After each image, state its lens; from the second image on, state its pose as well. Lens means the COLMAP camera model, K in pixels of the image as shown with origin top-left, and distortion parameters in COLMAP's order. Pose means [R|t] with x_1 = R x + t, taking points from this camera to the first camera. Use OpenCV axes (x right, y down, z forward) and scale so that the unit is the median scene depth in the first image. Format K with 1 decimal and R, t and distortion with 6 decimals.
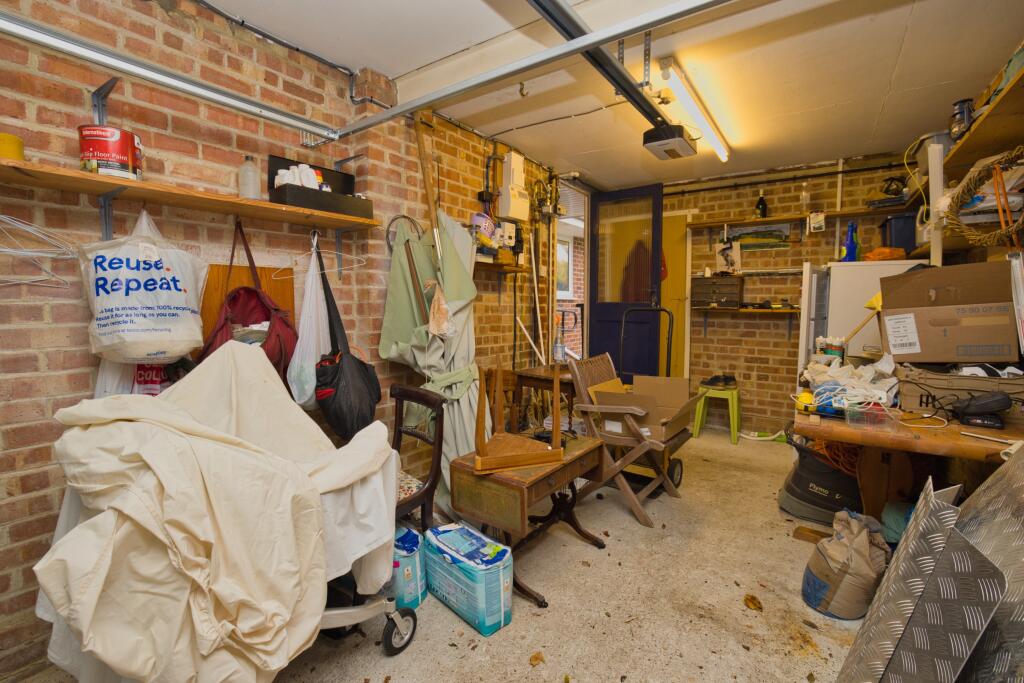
lens RADIAL K [[454.2, 0, 512.0], [0, 454.2, 341.5], [0, 0, 1]] dist [-0.000367, -0.000053]
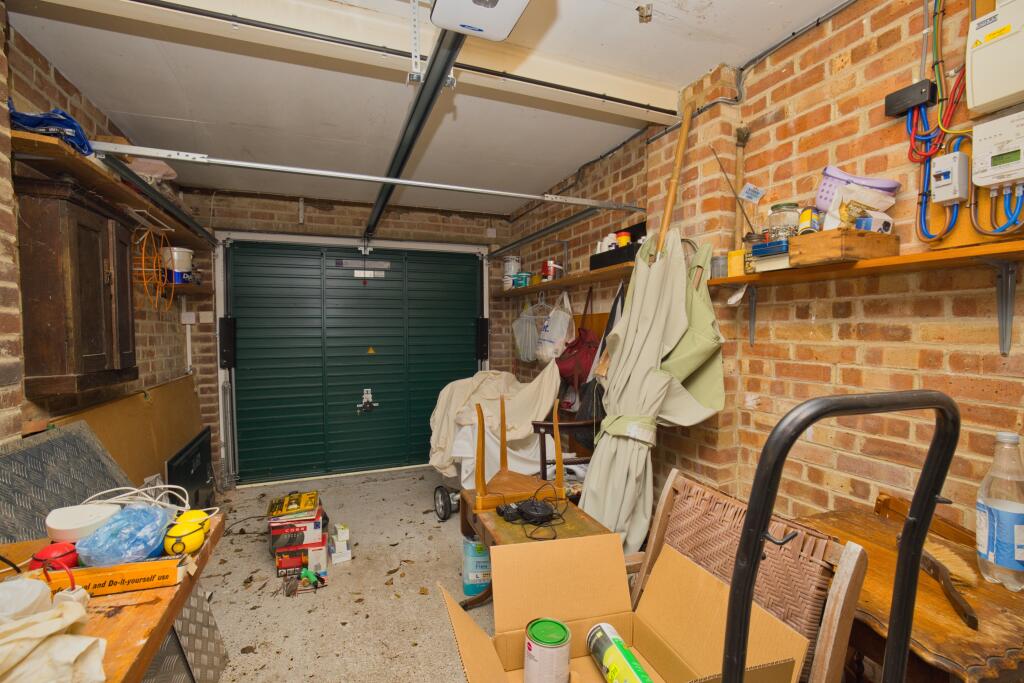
lens RADIAL K [[454.2, 0, 512.0], [0, 454.2, 341.5], [0, 0, 1]] dist [-0.000367, -0.000053]
pose [[-0.541890, 0.038121, -0.839584, 0.859004], [-0.061661, 0.994475, 0.084951, -0.169264], [0.838184, 0.097804, -0.536546, 1.541676]]
